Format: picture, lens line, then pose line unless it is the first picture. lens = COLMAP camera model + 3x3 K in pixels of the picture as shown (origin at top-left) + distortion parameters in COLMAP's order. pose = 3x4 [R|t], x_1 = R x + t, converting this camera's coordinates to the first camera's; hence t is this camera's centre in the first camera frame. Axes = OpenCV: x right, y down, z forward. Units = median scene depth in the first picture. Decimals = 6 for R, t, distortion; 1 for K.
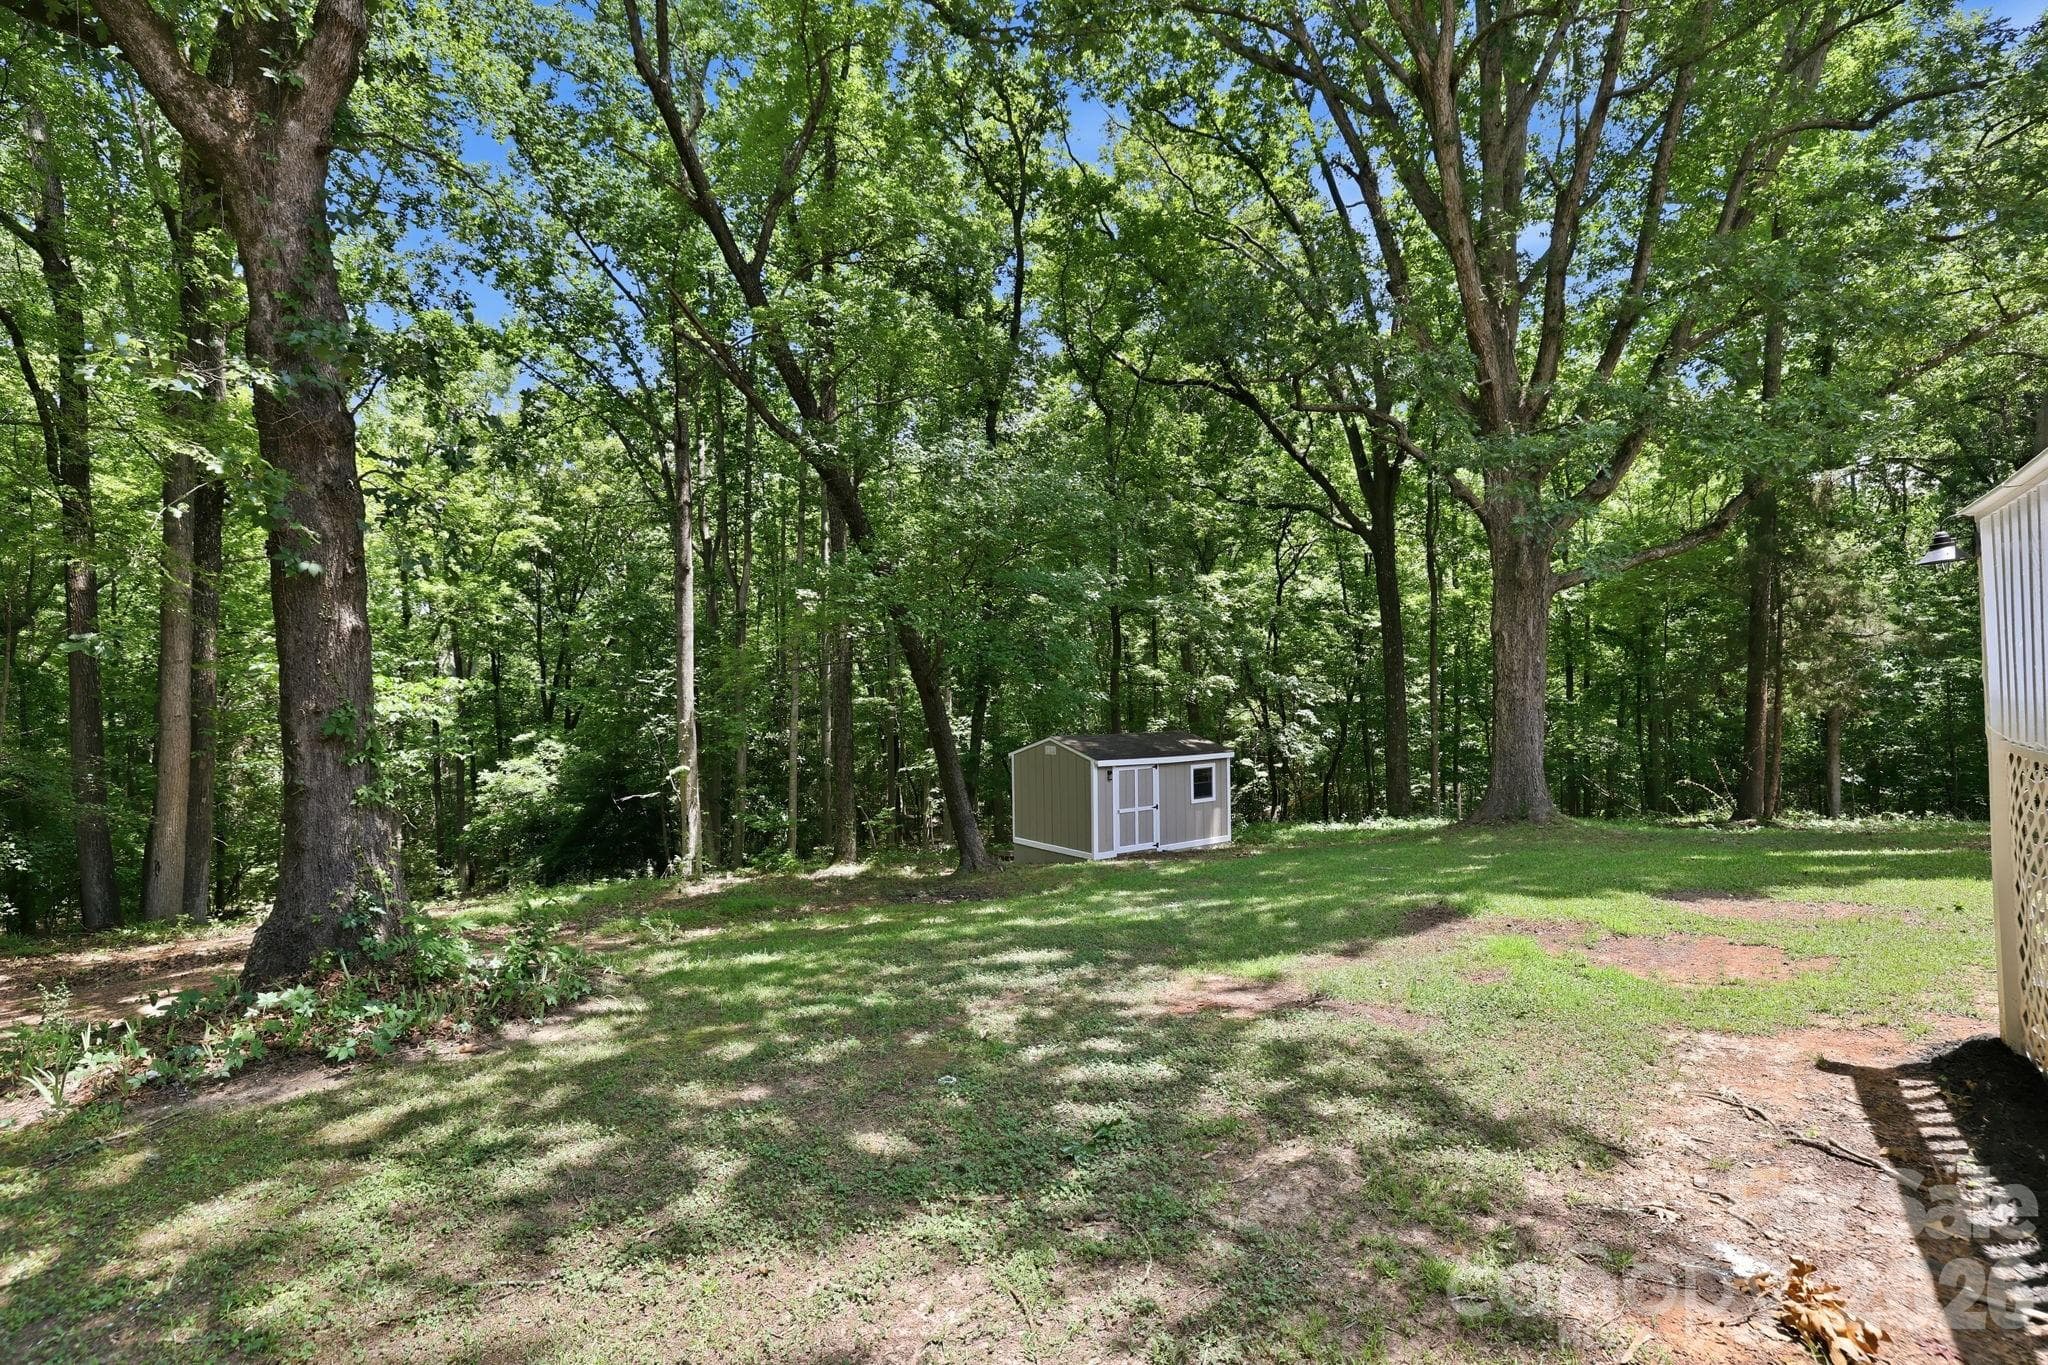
lens RADIAL K [[887.8, 0, 1024.7], [0, 887.8, 685.5], [0, 0, 1]] dist [-0.001034, 0.004320]
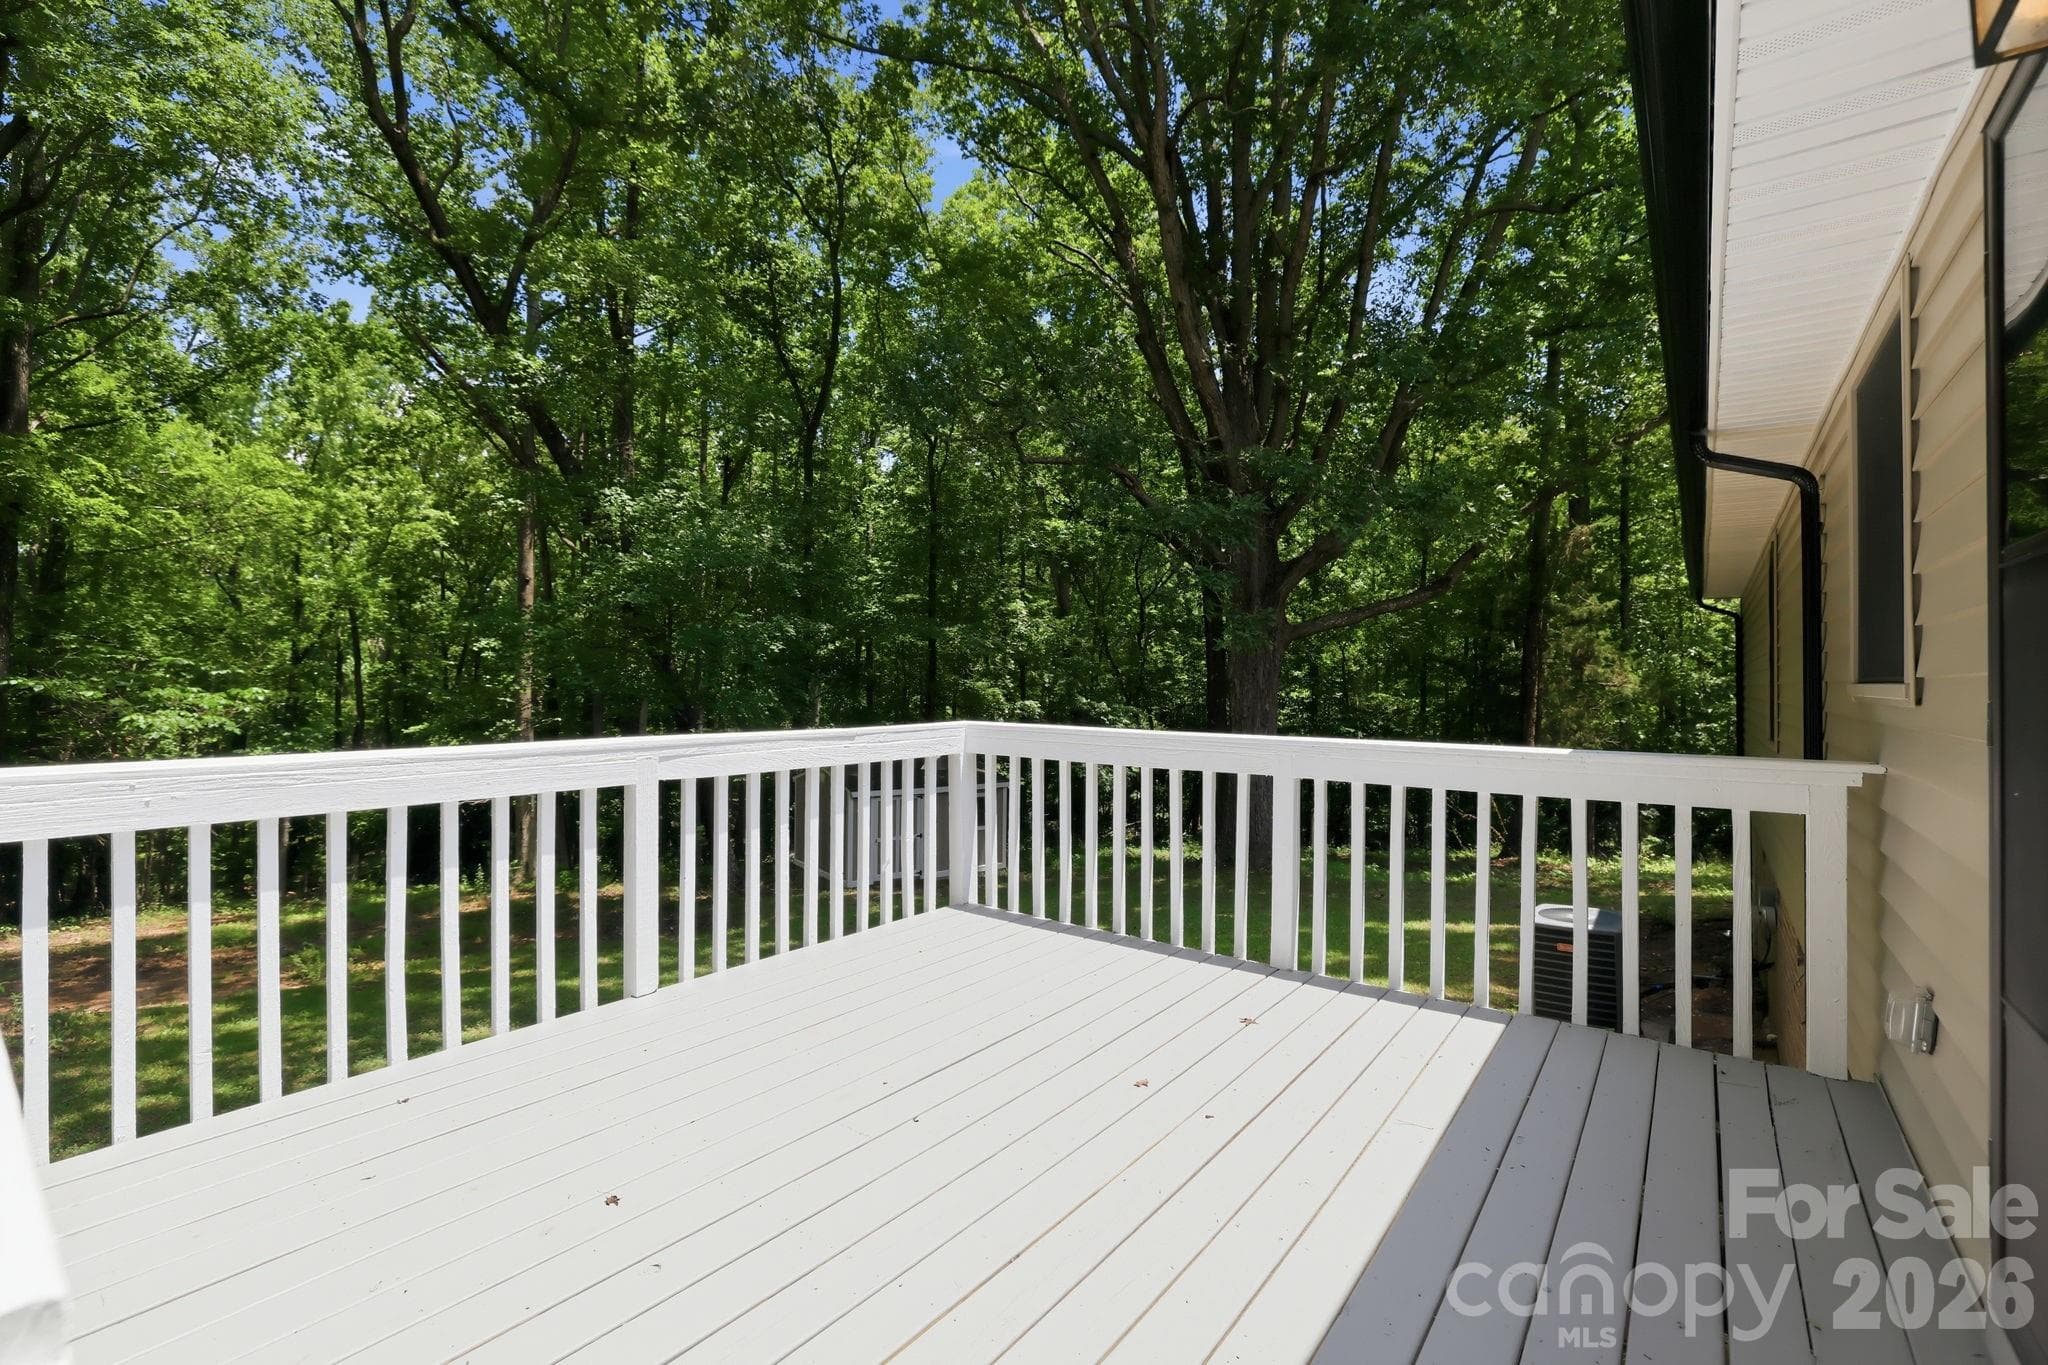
lens RADIAL K [[887.8, 0, 1024.0], [0, 887.8, 668.8], [0, 0, 1]] dist [-0.001034, 0.004320]
pose [[0.999597, 0.023407, 0.016037, 0.138150], [-0.023371, 0.999724, -0.002423, -0.031836], [-0.016089, 0.002047, 0.999868, -0.017149]]
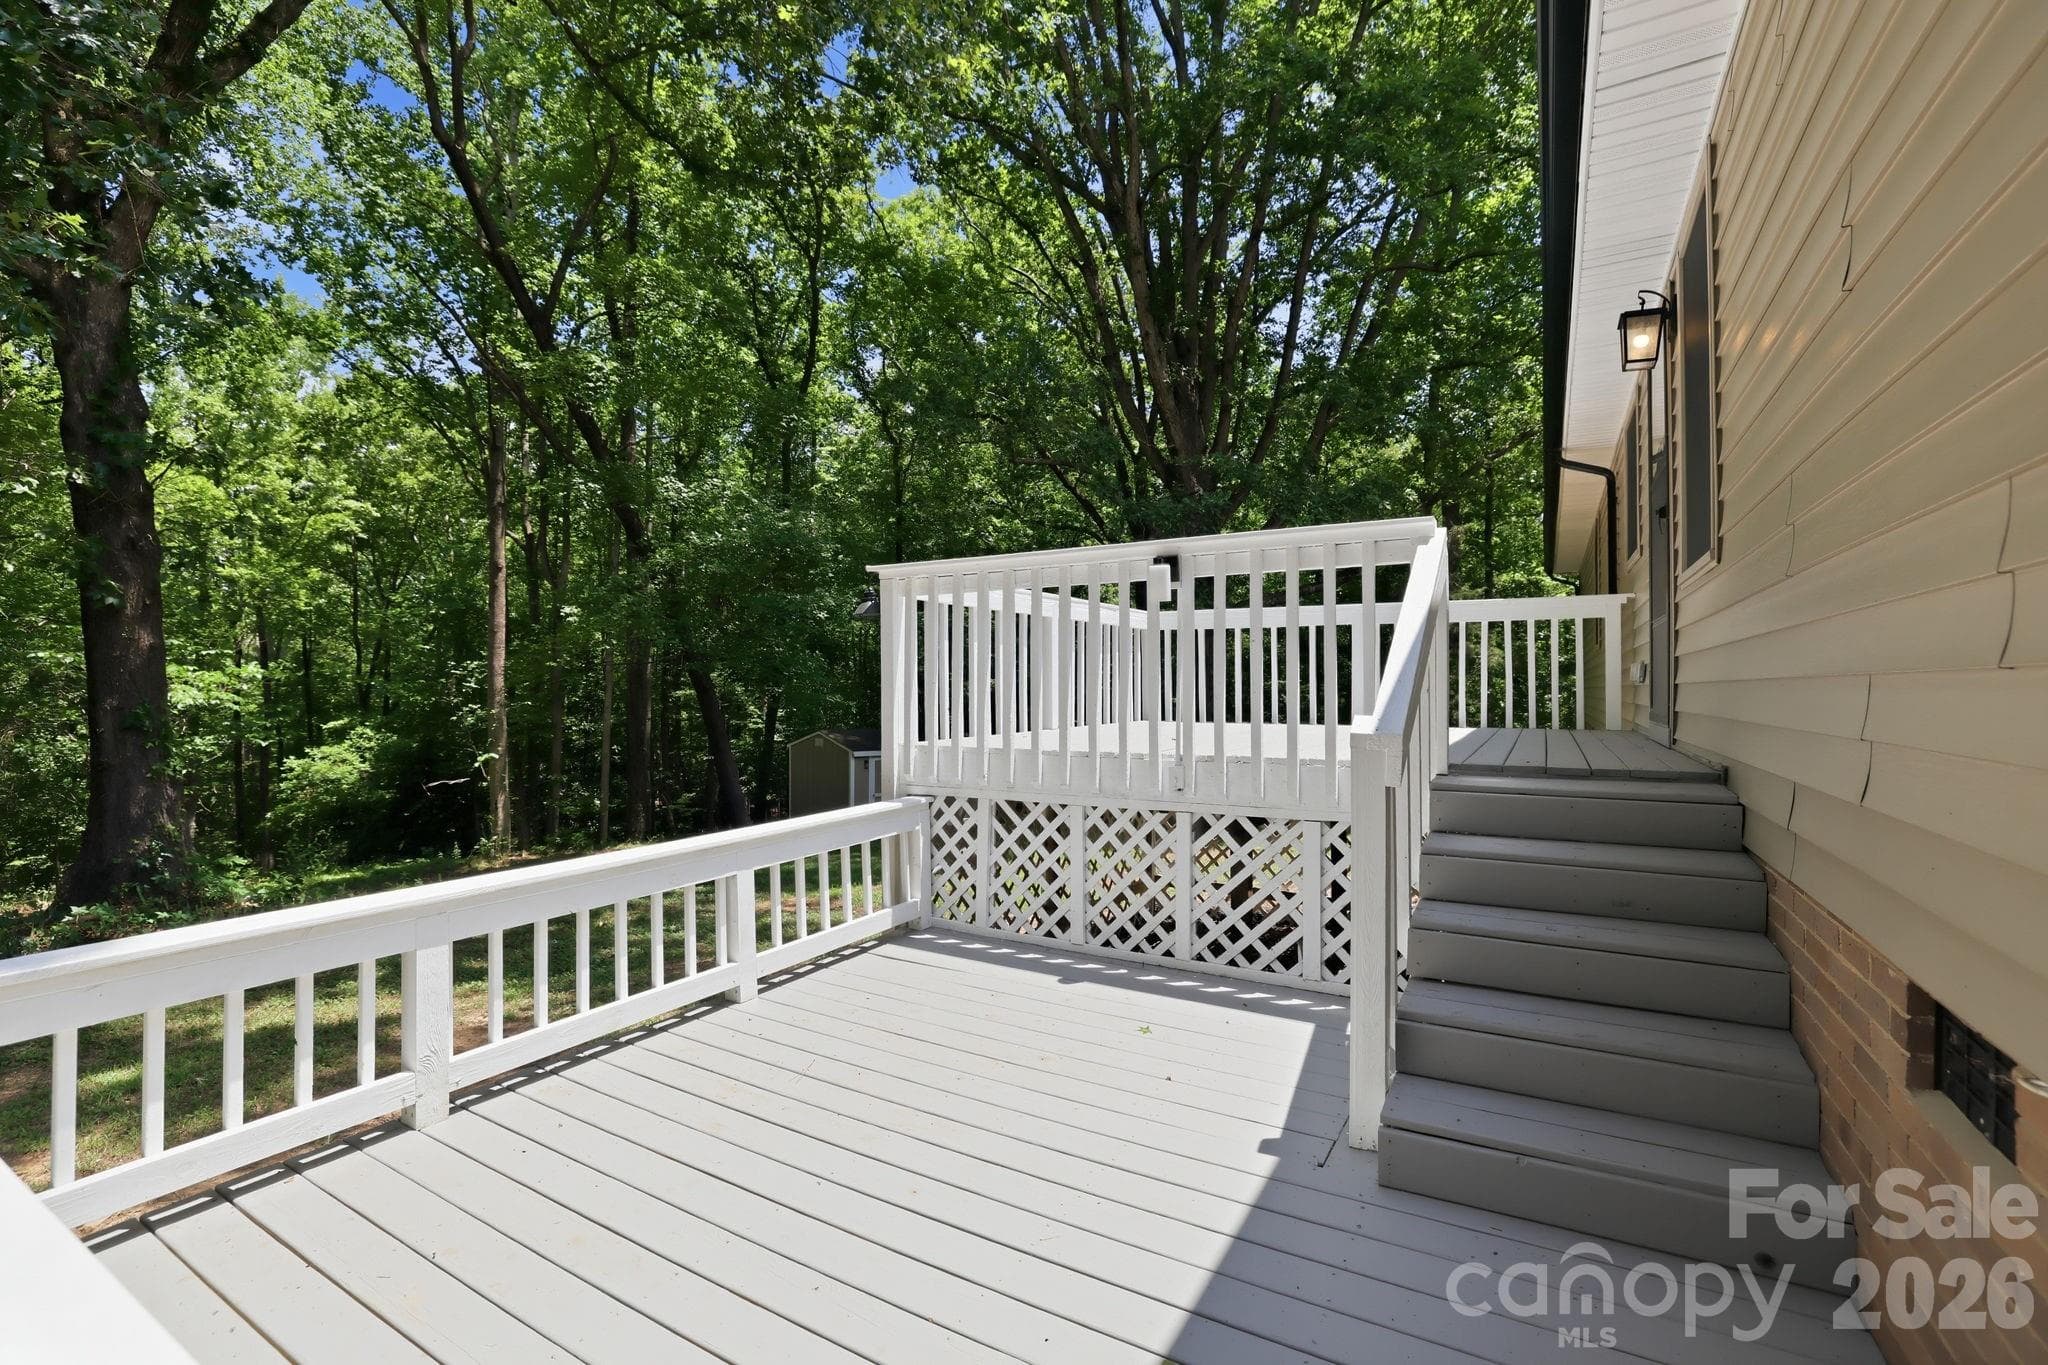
lens RADIAL K [[887.8, 0, 1010.9], [0, 887.8, 687.0], [0, 0, 1]] dist [-0.001034, 0.004320]
pose [[0.991751, 0.017351, 0.127000, 0.071324], [-0.018596, 0.999790, 0.008623, -0.007272], [-0.126824, -0.010913, 0.991865, -0.097729]]
